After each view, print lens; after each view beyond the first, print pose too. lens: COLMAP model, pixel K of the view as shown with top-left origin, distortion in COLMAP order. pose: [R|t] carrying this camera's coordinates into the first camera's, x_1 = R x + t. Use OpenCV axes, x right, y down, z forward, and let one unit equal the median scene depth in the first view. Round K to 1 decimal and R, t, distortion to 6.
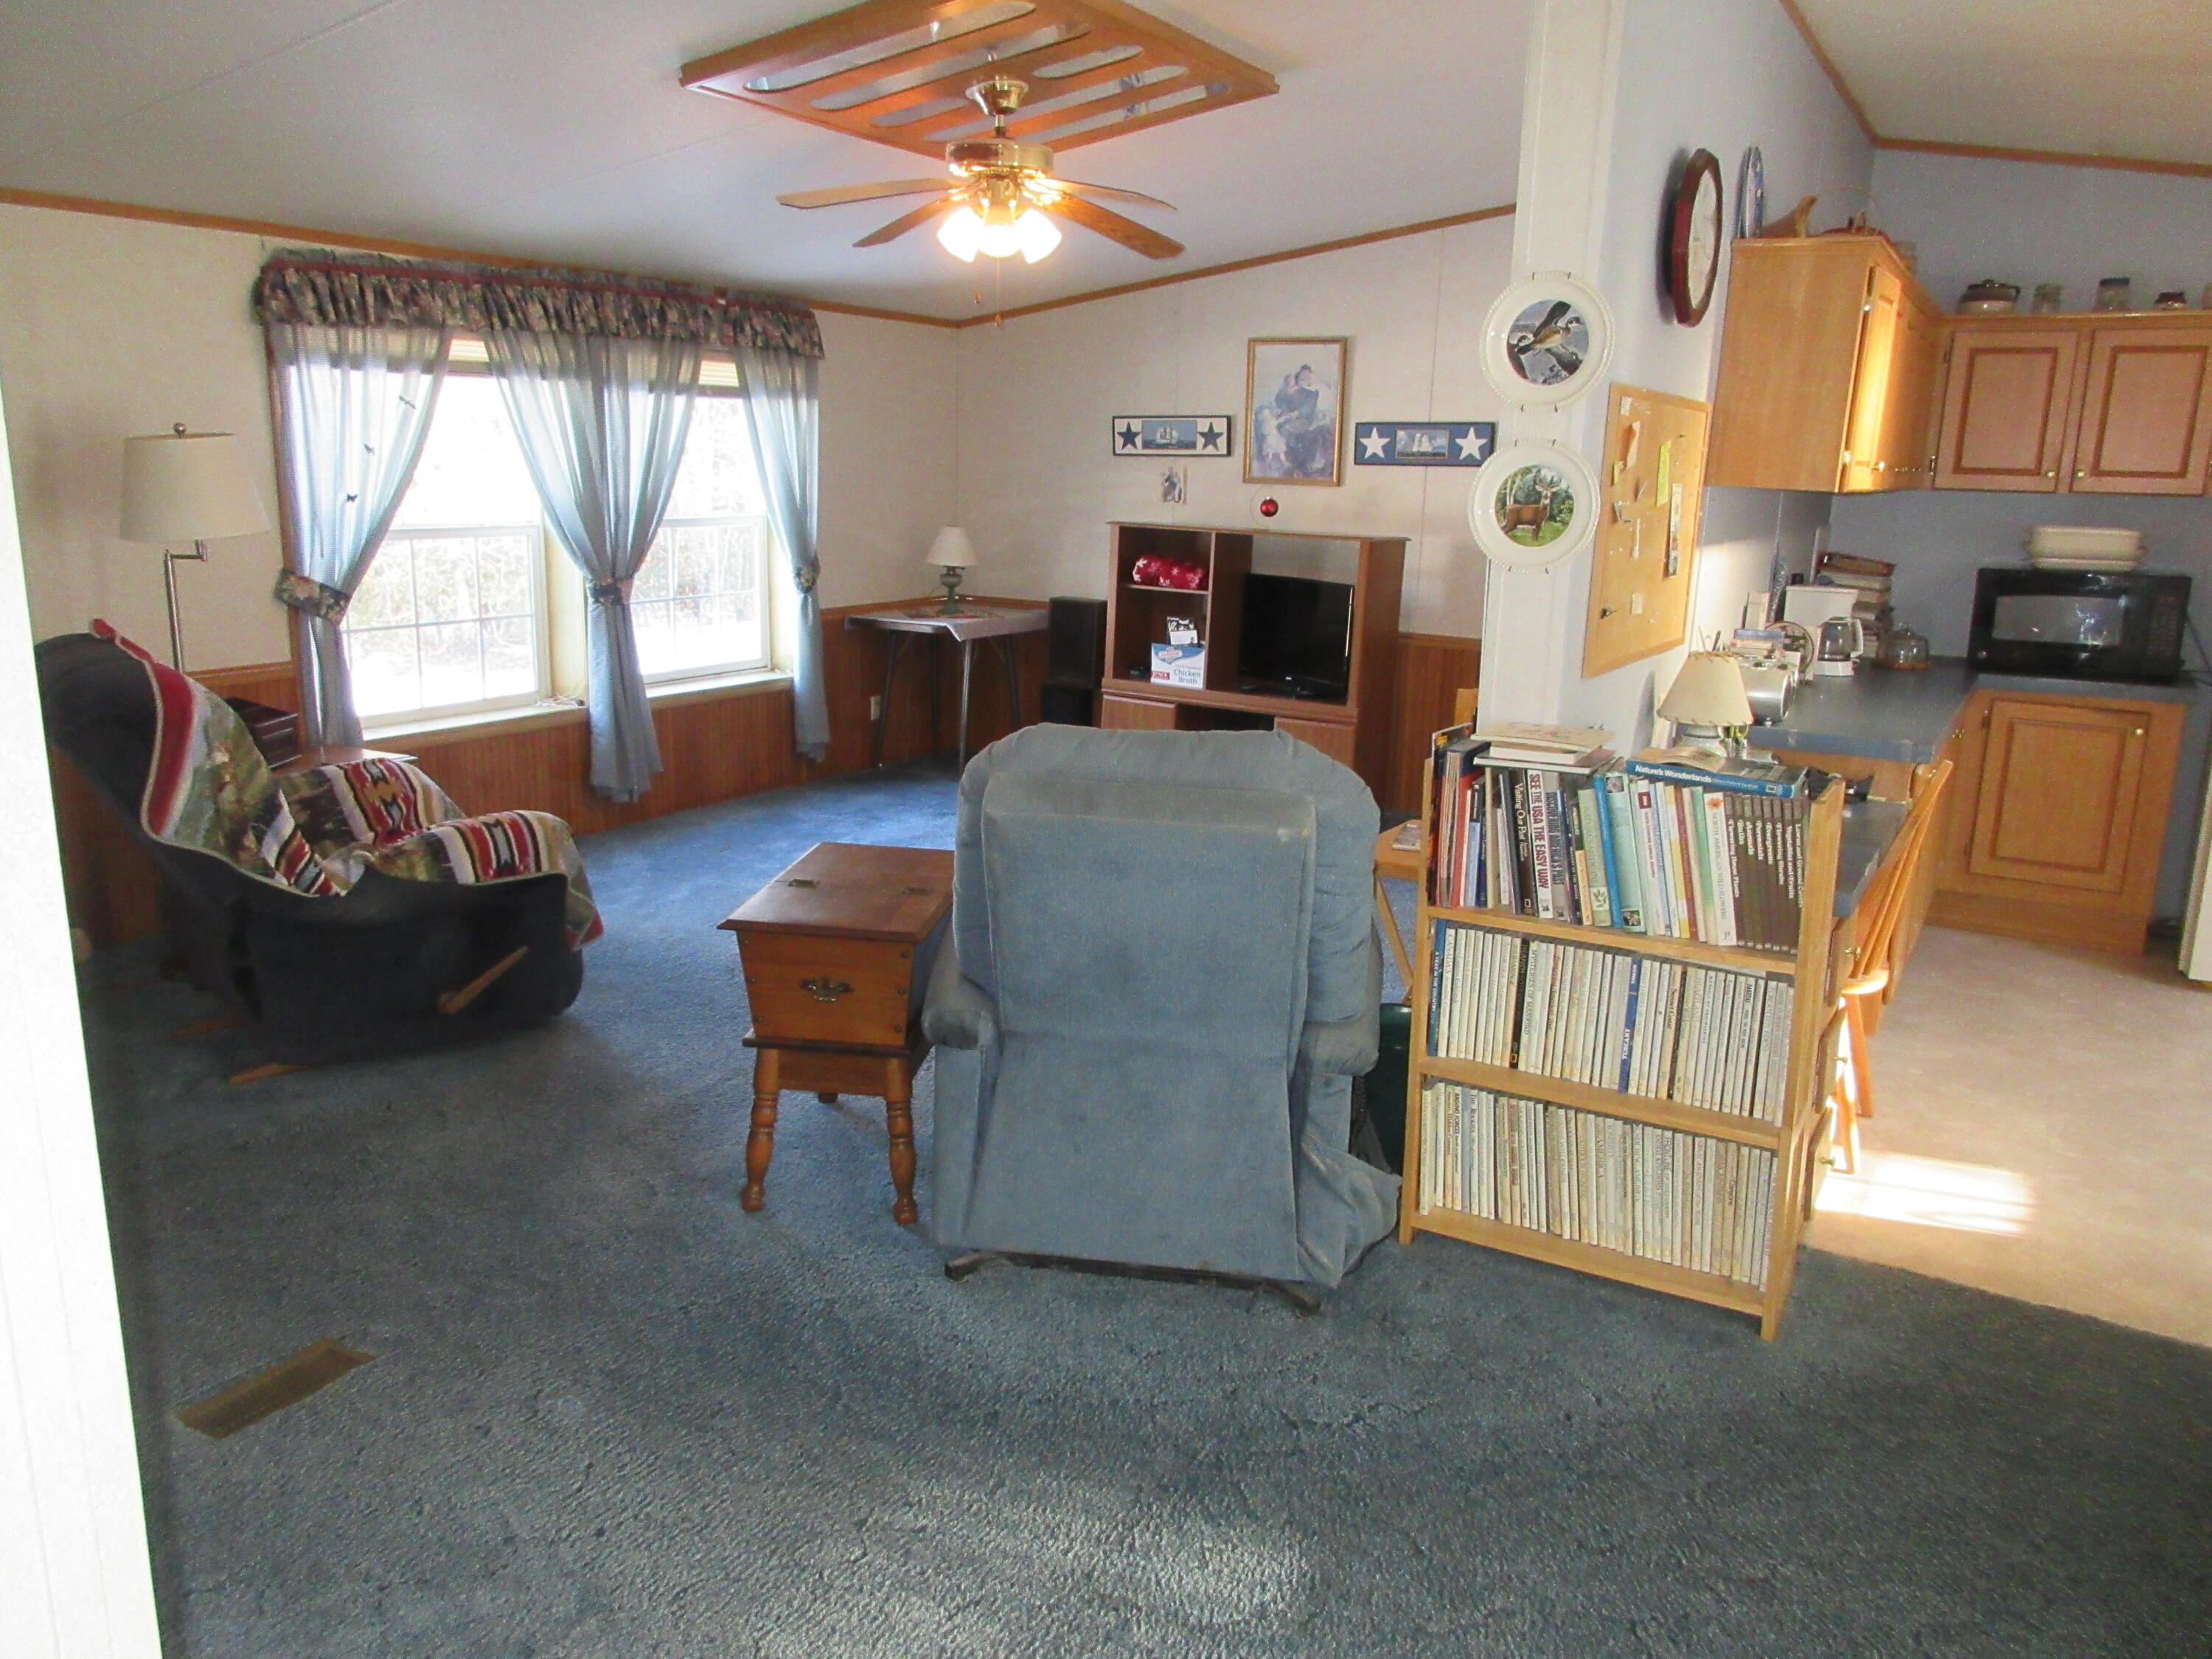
lens RADIAL K [[1646.6, 0, 1097.2], [0, 1646.6, 807.0], [0, 0, 1]] dist [0.003290, -0.004094]
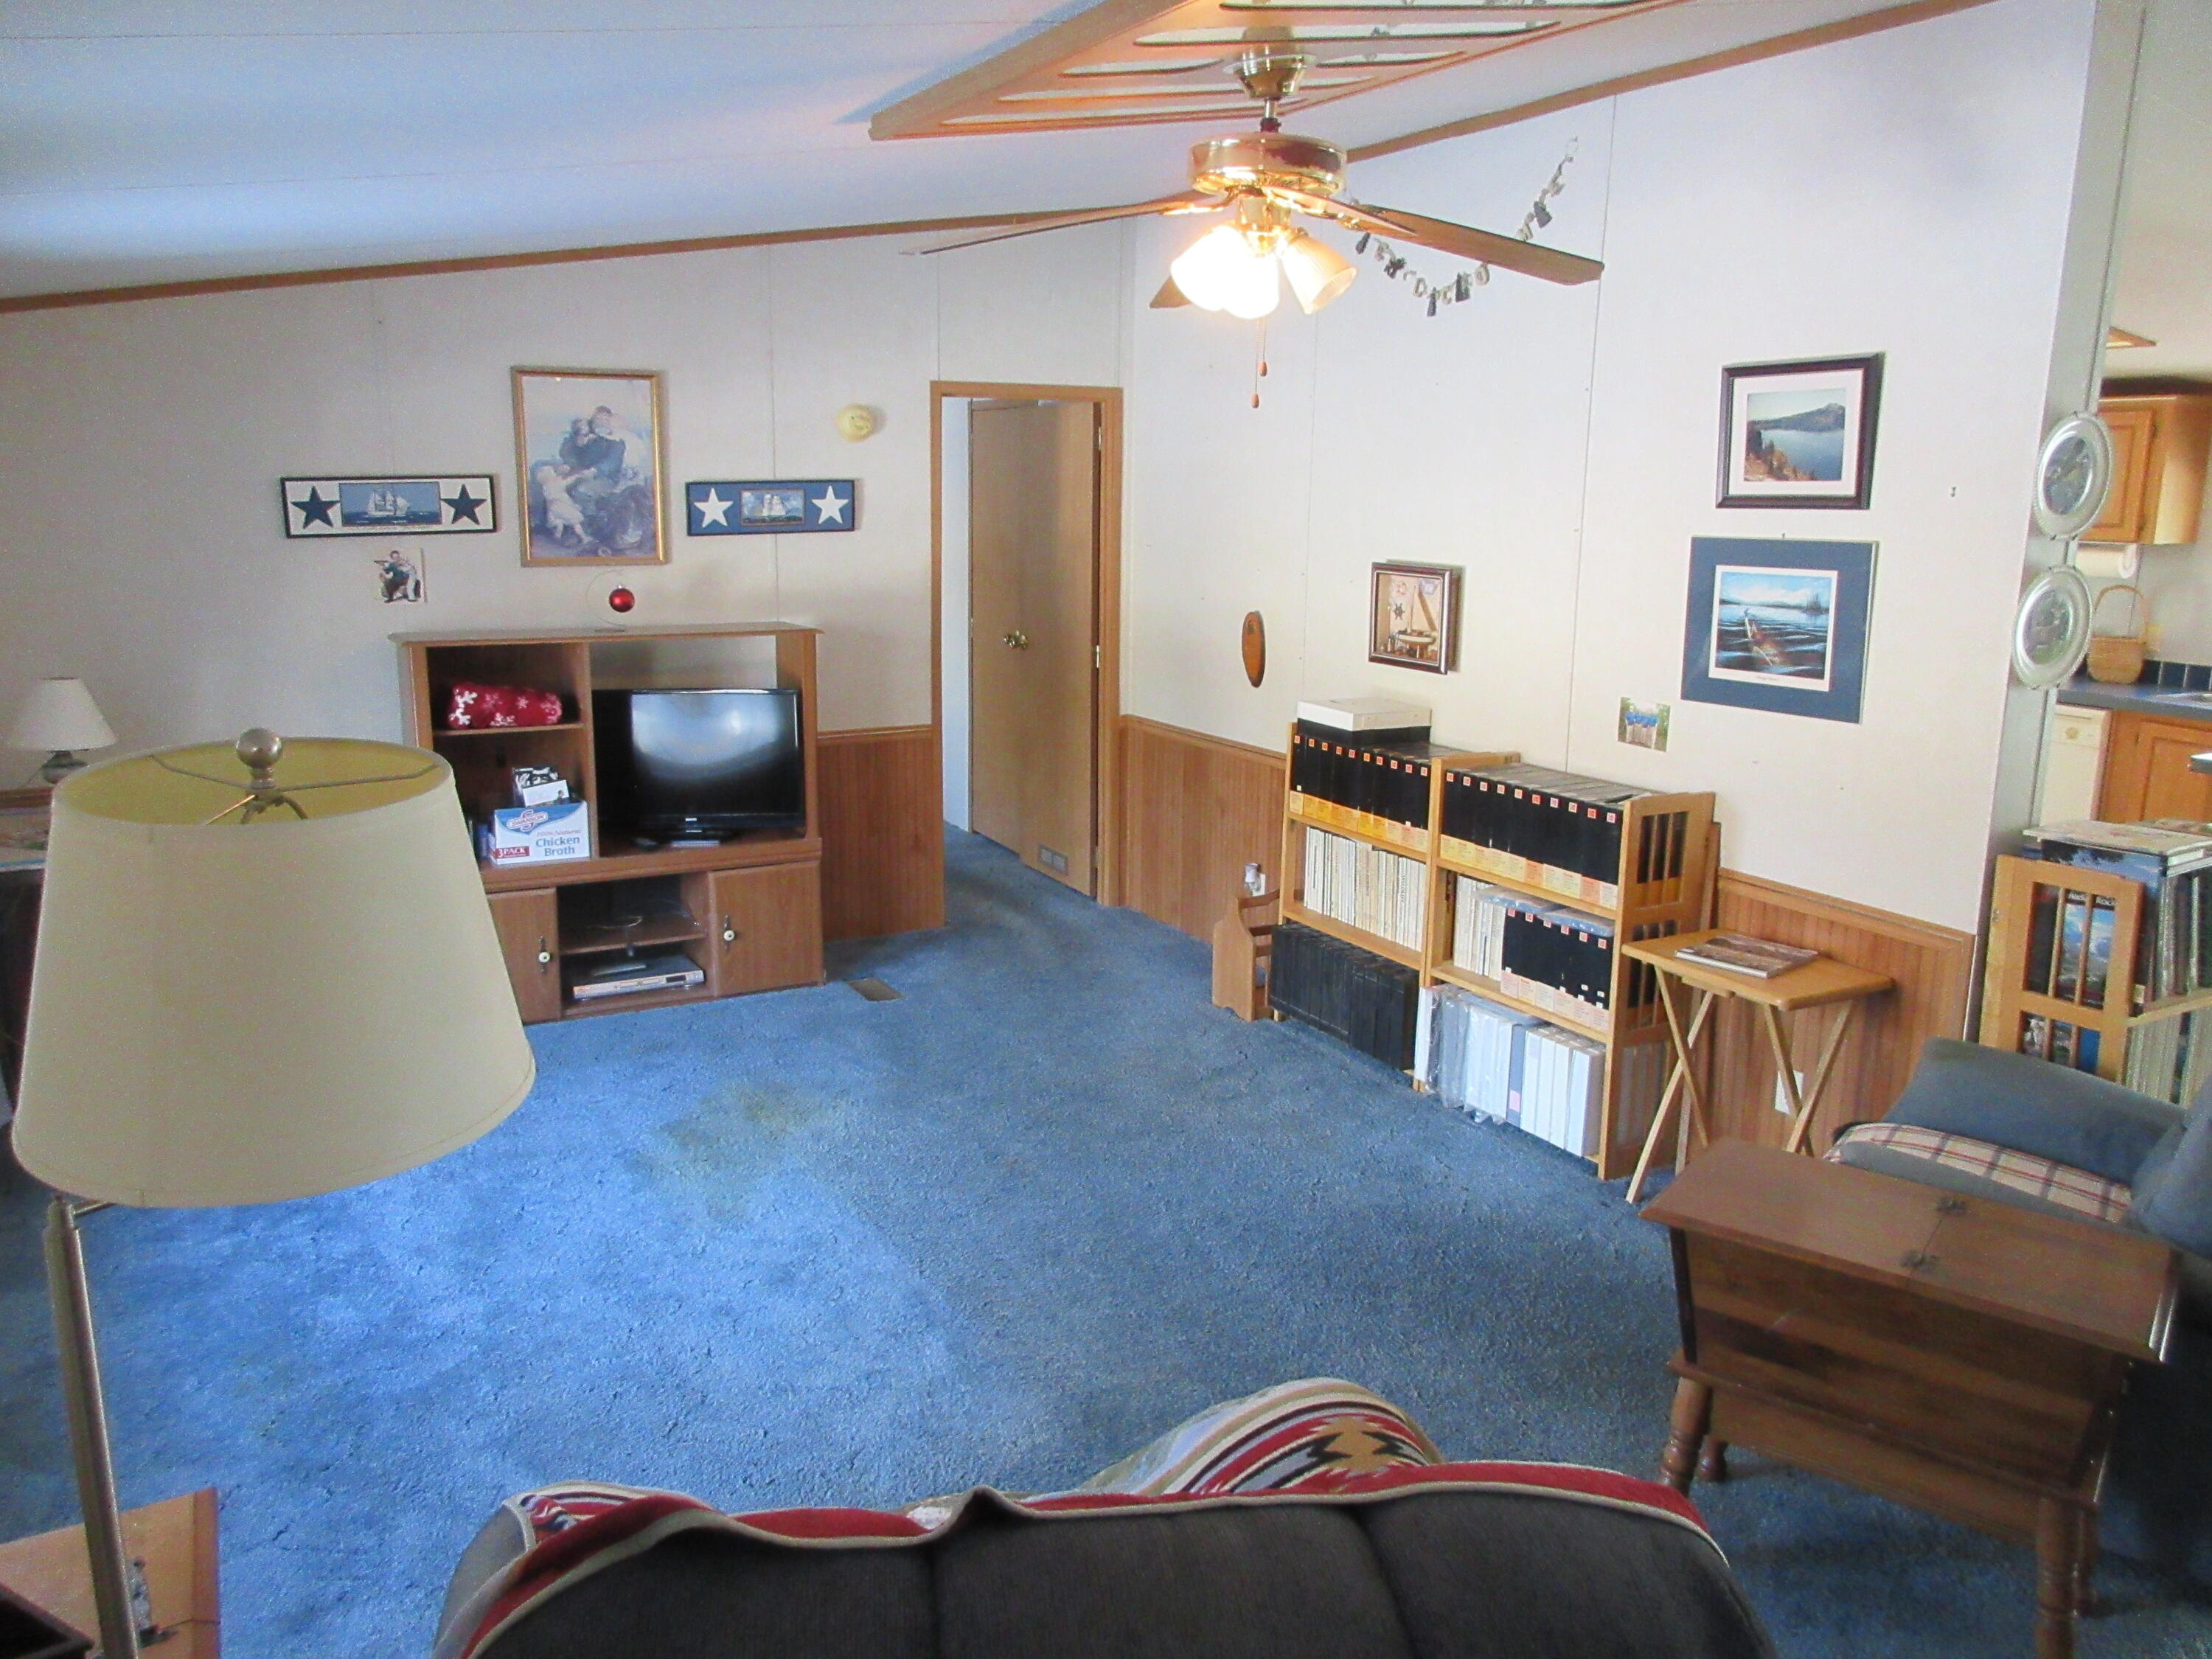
lens RADIAL K [[1646.6, 0, 1116.4], [0, 1646.6, 808.7], [0, 0, 1]] dist [0.003290, -0.004094]
pose [[0.504291, -0.199529, 0.840166, -0.568808], [0.188118, 0.974956, 0.118626, -0.182527], [-0.842794, 0.098228, 0.529196, 0.574167]]
